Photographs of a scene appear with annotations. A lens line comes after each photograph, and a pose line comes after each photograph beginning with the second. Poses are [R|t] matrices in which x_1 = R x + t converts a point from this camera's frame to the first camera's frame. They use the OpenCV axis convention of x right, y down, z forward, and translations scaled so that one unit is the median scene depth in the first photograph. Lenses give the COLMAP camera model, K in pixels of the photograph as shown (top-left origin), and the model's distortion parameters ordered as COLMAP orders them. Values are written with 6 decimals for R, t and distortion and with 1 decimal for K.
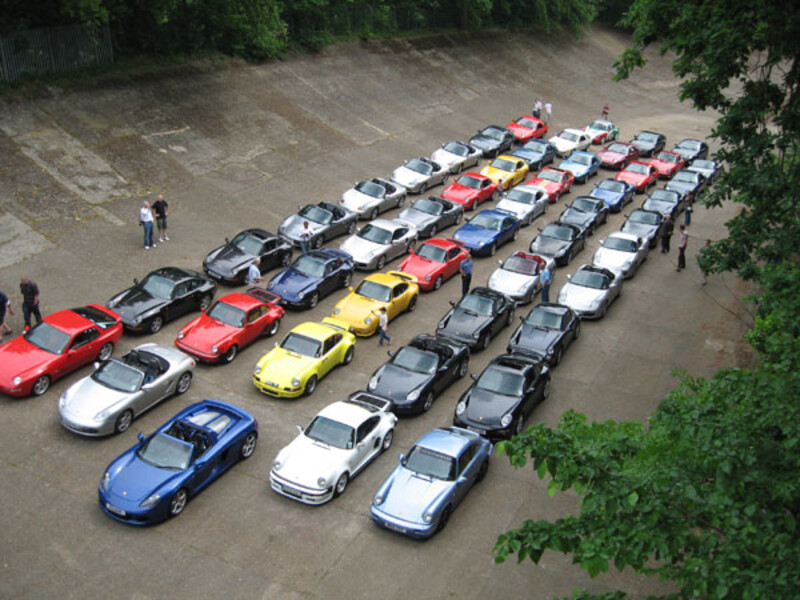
lens RADIAL K [[895.5, 0, 400.0], [0, 895.5, 300.0], [0, 0, 1]] dist [-0.158437, 0.172946]
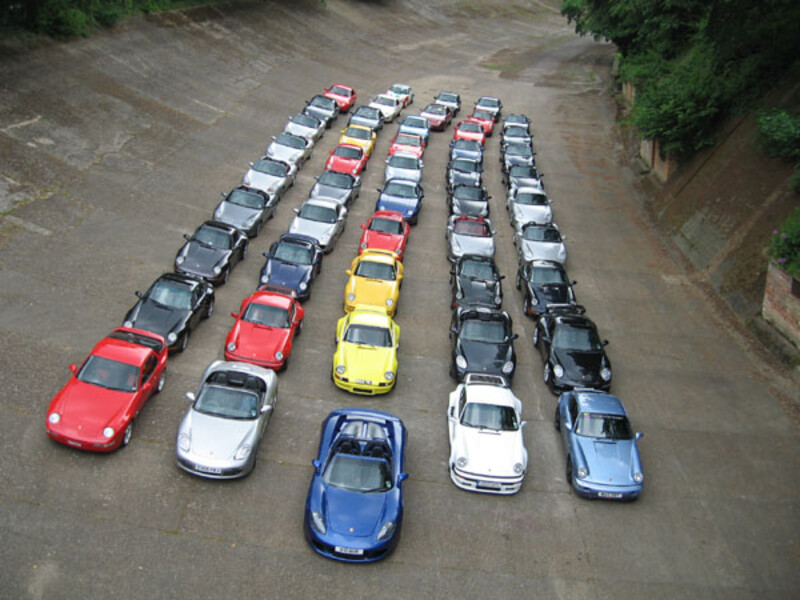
lens RADIAL K [[895.5, 0, 400.0], [0, 895.5, 300.0], [0, 0, 1]] dist [-0.158437, 0.172946]
pose [[0.914254, -0.141167, 0.379752, -0.249747], [0.129915, 0.989985, 0.055241, -0.019318], [-0.383748, -0.001169, 0.923437, 0.080222]]
